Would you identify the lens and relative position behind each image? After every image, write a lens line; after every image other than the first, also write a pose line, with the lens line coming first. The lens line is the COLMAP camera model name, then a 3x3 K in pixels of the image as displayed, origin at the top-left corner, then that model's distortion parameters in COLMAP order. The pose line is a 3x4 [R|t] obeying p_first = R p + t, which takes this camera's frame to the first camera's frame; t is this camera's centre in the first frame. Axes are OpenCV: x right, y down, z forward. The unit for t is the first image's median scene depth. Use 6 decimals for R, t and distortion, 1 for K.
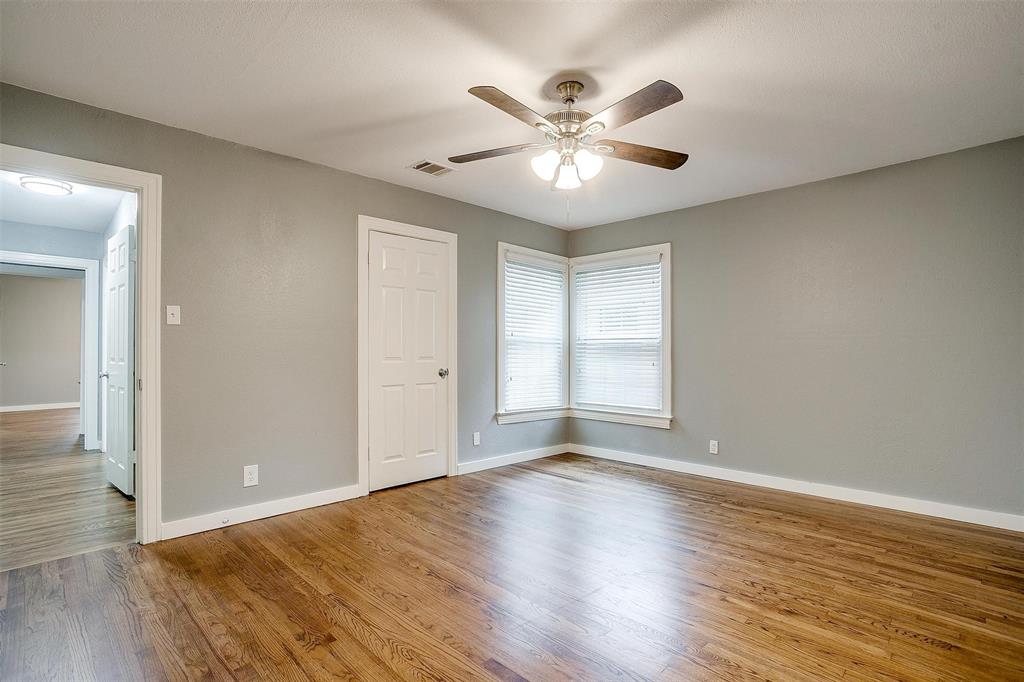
lens RADIAL K [[500.4, 0, 506.9], [0, 500.4, 337.7], [0, 0, 1]] dist [-0.059169, 0.033151]
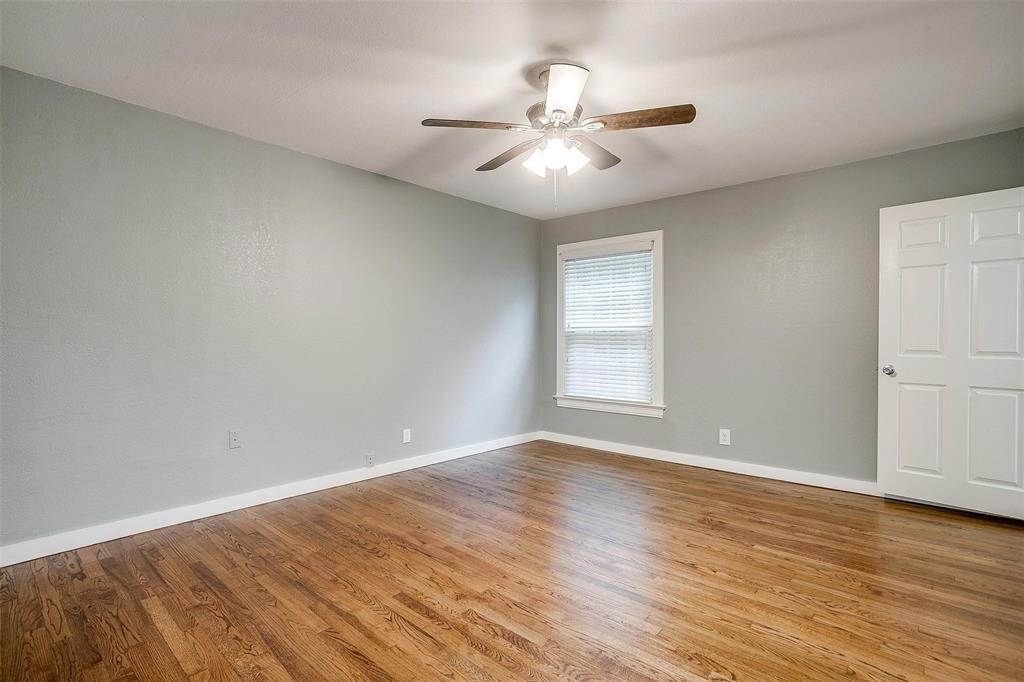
lens RADIAL K [[491.1, 0, 505.3], [0, 491.1, 339.1], [0, 0, 1]] dist [-0.056640, 0.030275]
pose [[-0.998679, -0.001070, -0.051364, 0.189649], [-0.000130, 0.999832, -0.018304, 0.030142], [0.051375, -0.018273, -0.998512, 1.369747]]
